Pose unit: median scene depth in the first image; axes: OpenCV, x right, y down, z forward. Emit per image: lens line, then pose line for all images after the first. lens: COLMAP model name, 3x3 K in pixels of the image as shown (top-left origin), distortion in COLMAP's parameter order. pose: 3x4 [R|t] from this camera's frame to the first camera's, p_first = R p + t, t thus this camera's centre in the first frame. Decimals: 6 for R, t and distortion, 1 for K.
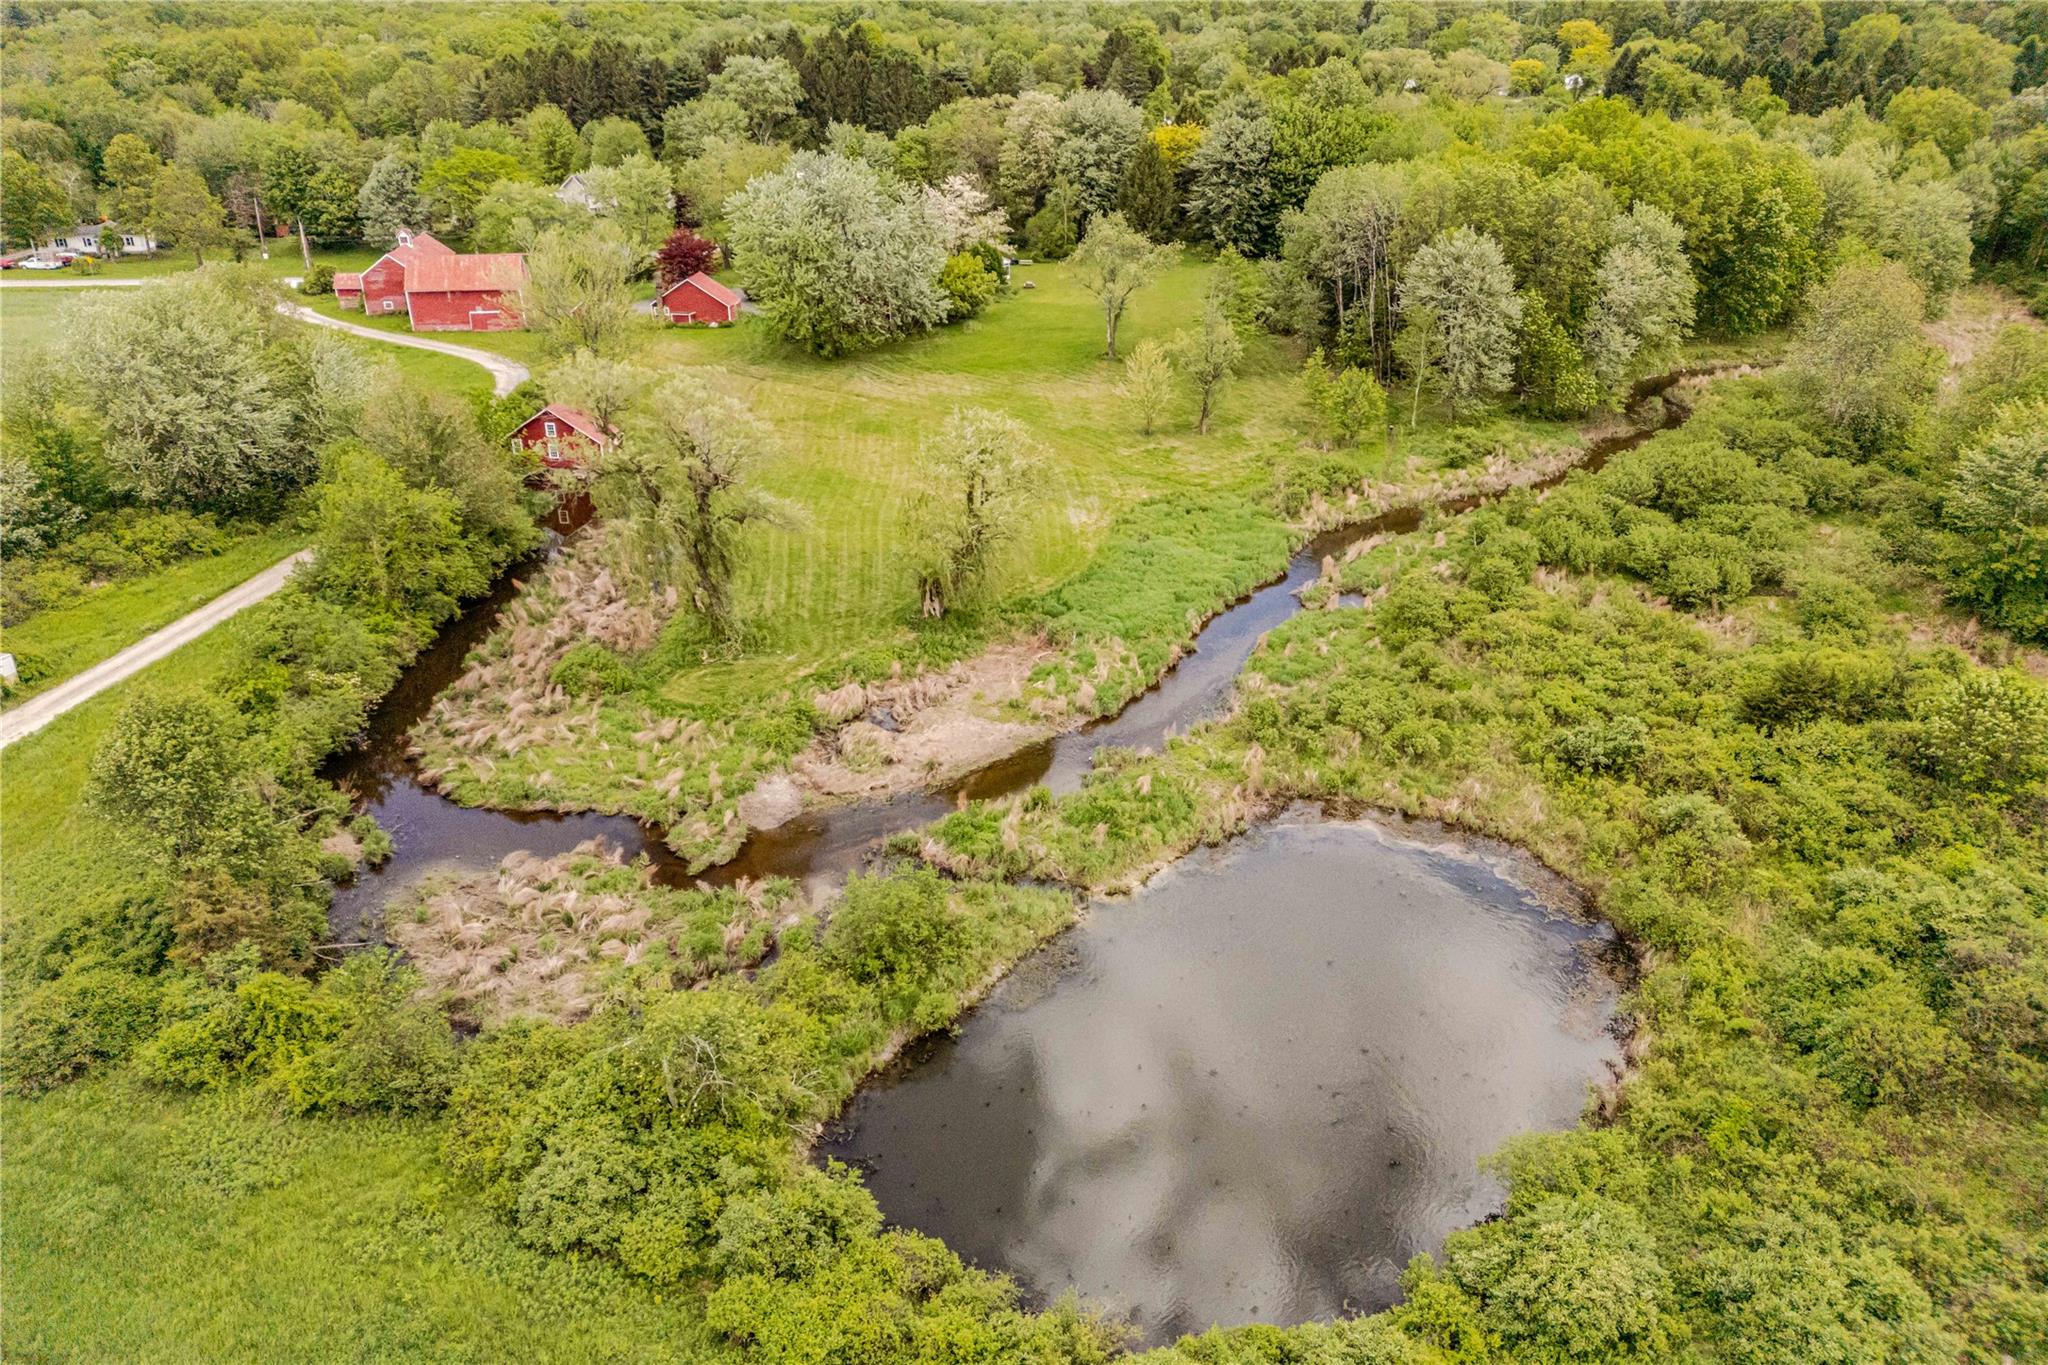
lens RADIAL K [[1445.5, 0, 1024.0], [0, 1445.5, 682.5], [0, 0, 1]] dist [0.090869, -0.093225]
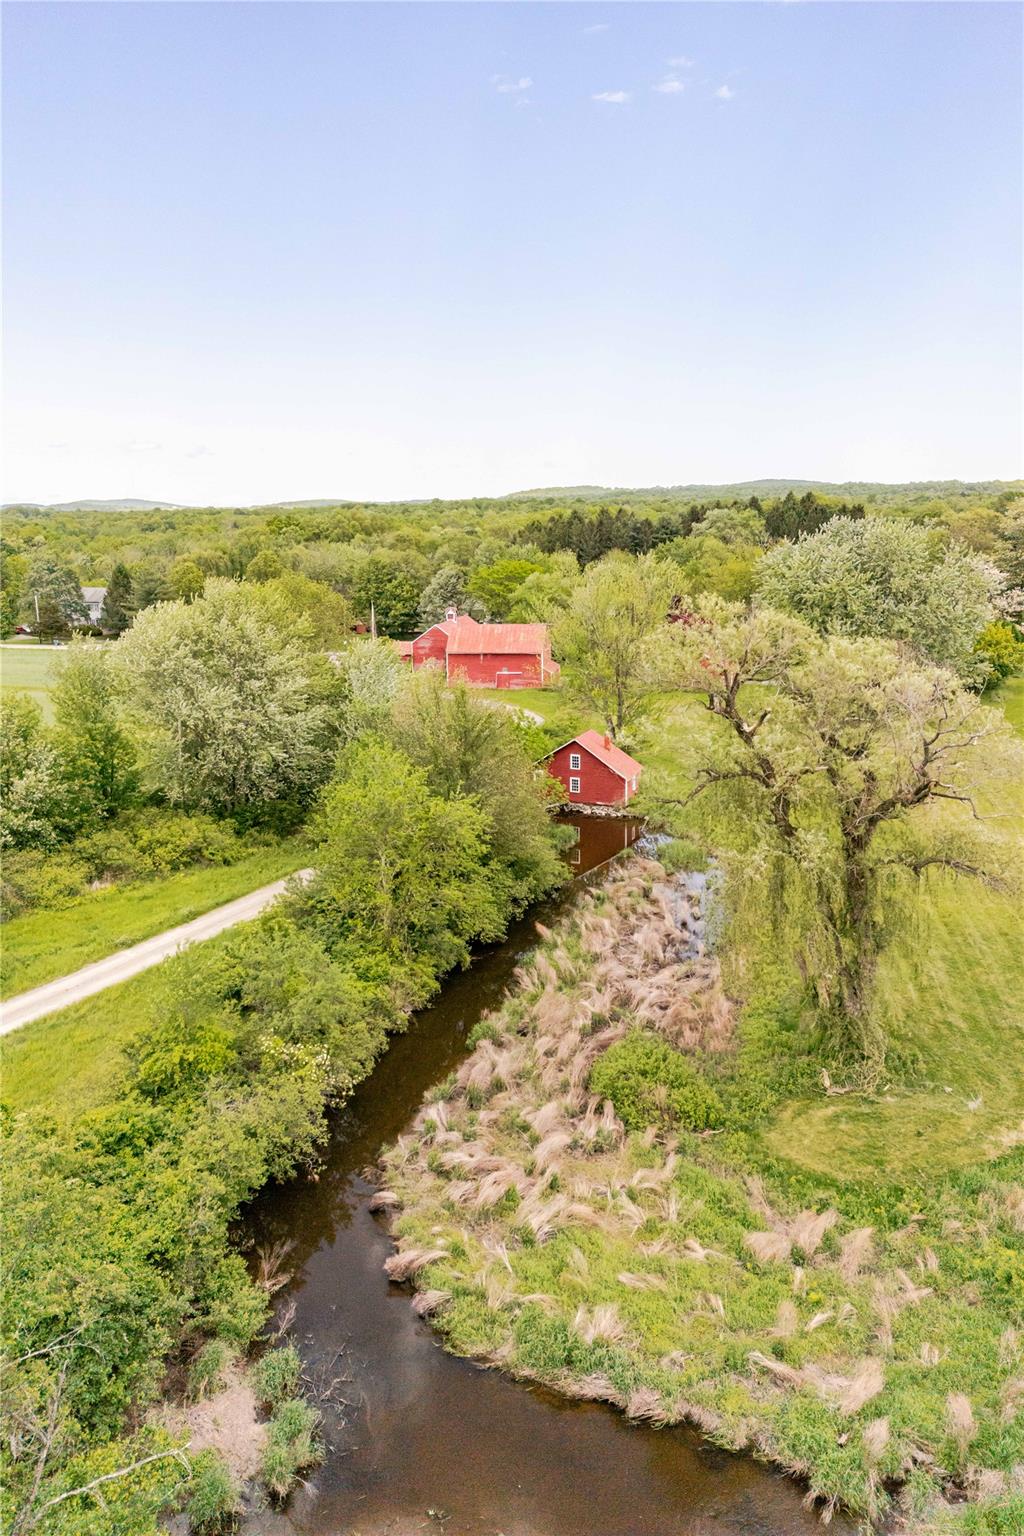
lens RADIAL K [[1061.8, 0, 496.5], [0, 1061.8, 765.2], [0, 0, 1]] dist [0.115034, -0.141138]
pose [[0.946093, 0.053912, -0.319377, -0.212094], [-0.124454, 0.970862, -0.204787, -0.036562], [0.299031, 0.233495, 0.925235, 0.492986]]
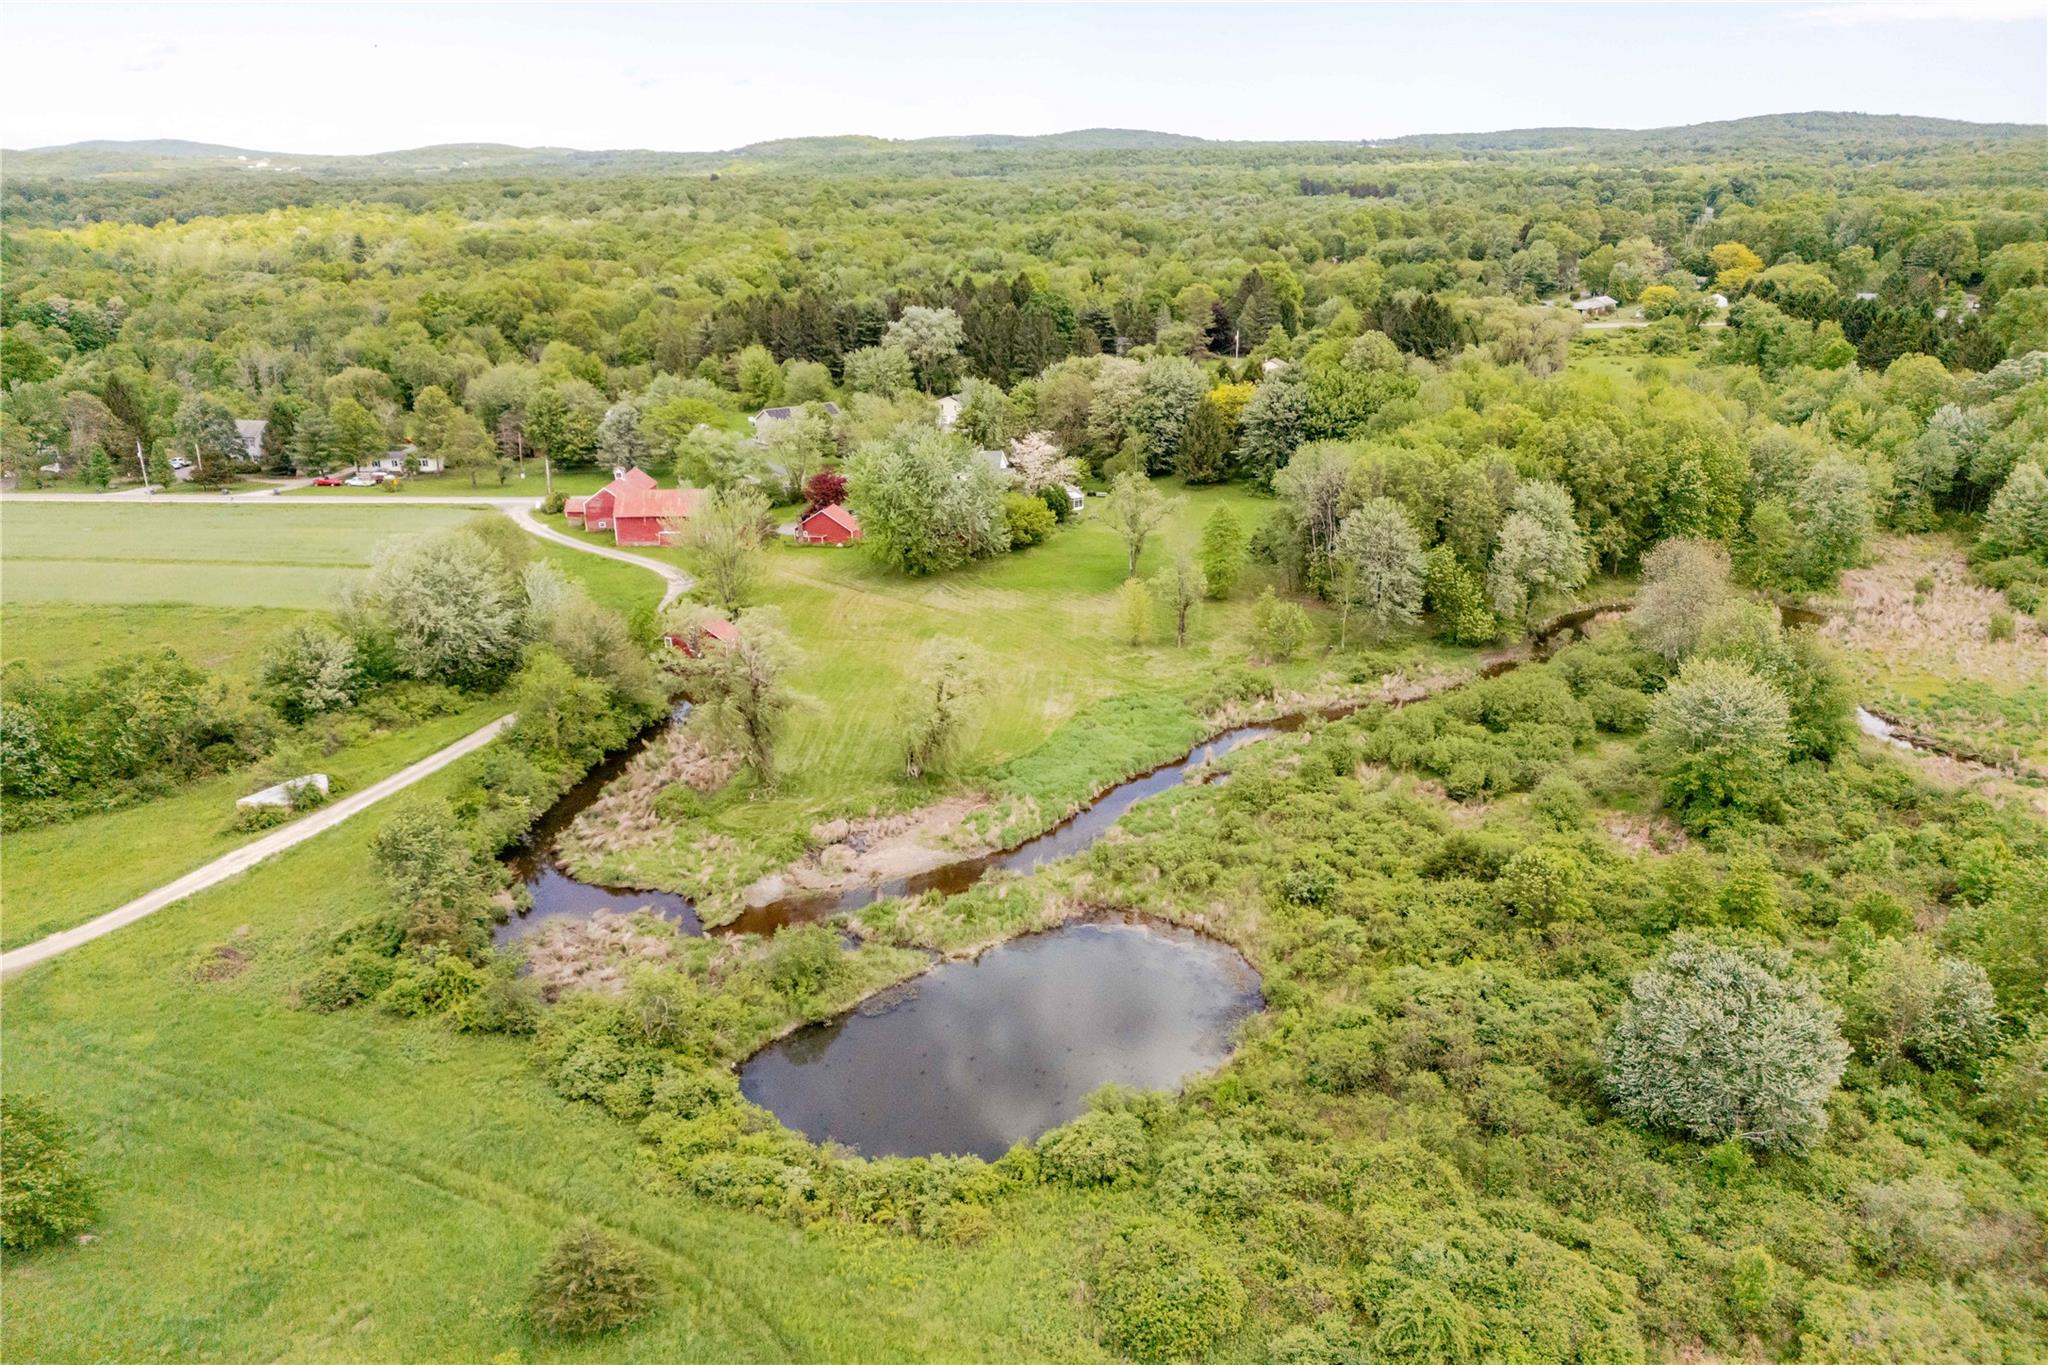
lens RADIAL K [[1487.3, 0, 1040.5], [0, 1487.3, 672.3], [0, 0, 1]] dist [0.111870, -0.171929]
pose [[0.989384, 0.037854, -0.140307, 0.281188], [-0.054026, 0.992090, -0.113308, 0.012993], [0.134908, 0.119685, 0.983603, -0.480248]]
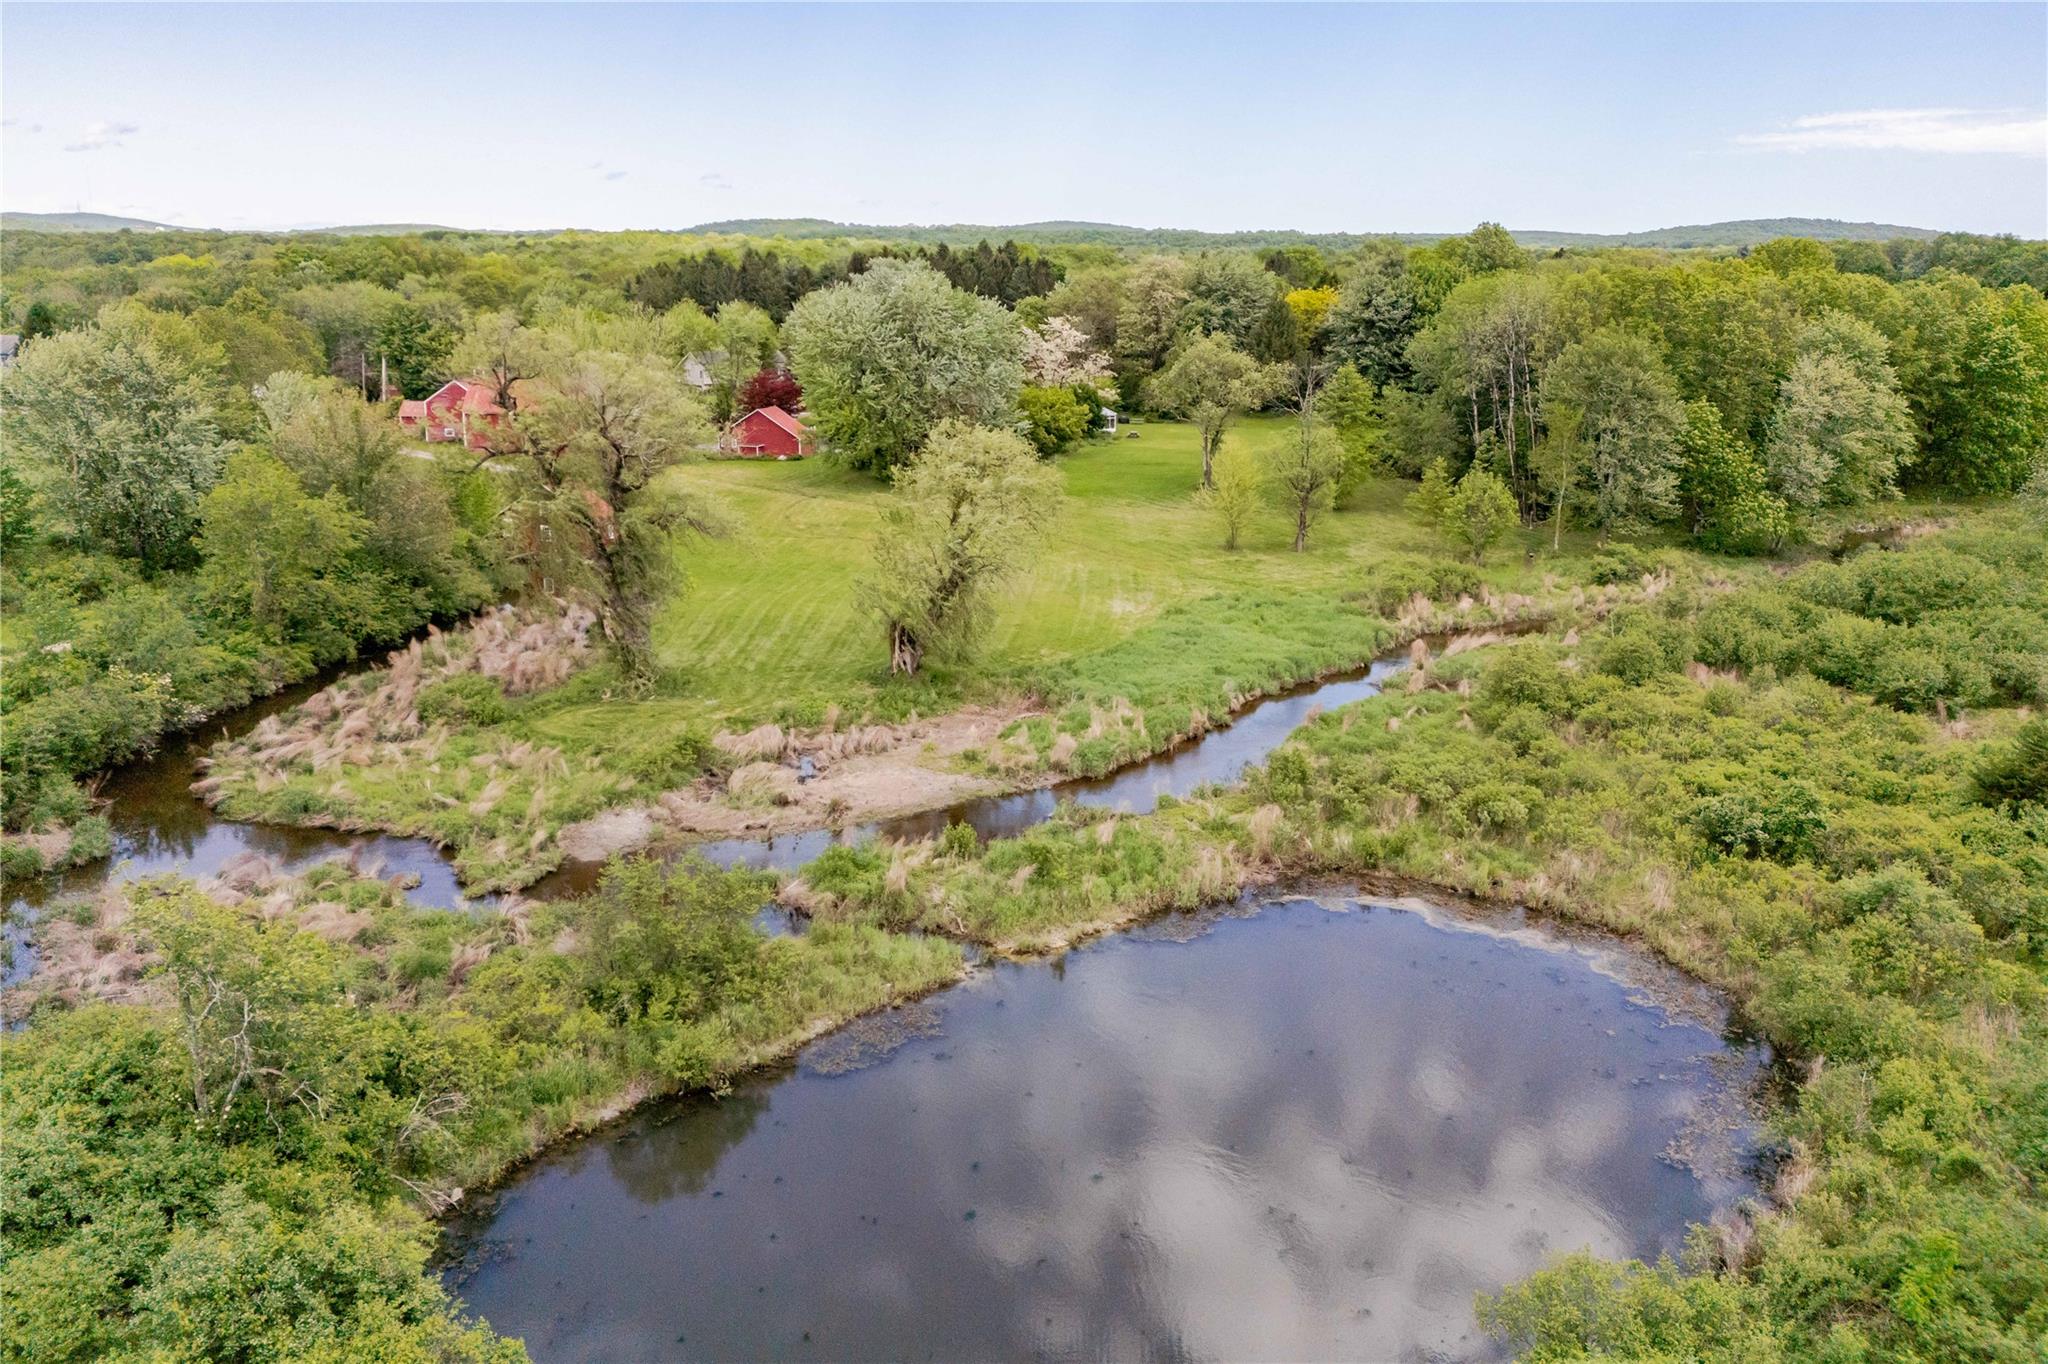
lens RADIAL K [[1538.2, 0, 1026.0], [0, 1538.2, 641.8], [0, 0, 1]] dist [0.071454, -0.058964]
pose [[0.992132, 0.035061, -0.120184, 0.112290], [-0.060270, 0.975181, -0.213047, 0.120764], [0.109731, 0.218614, 0.969622, 0.184224]]
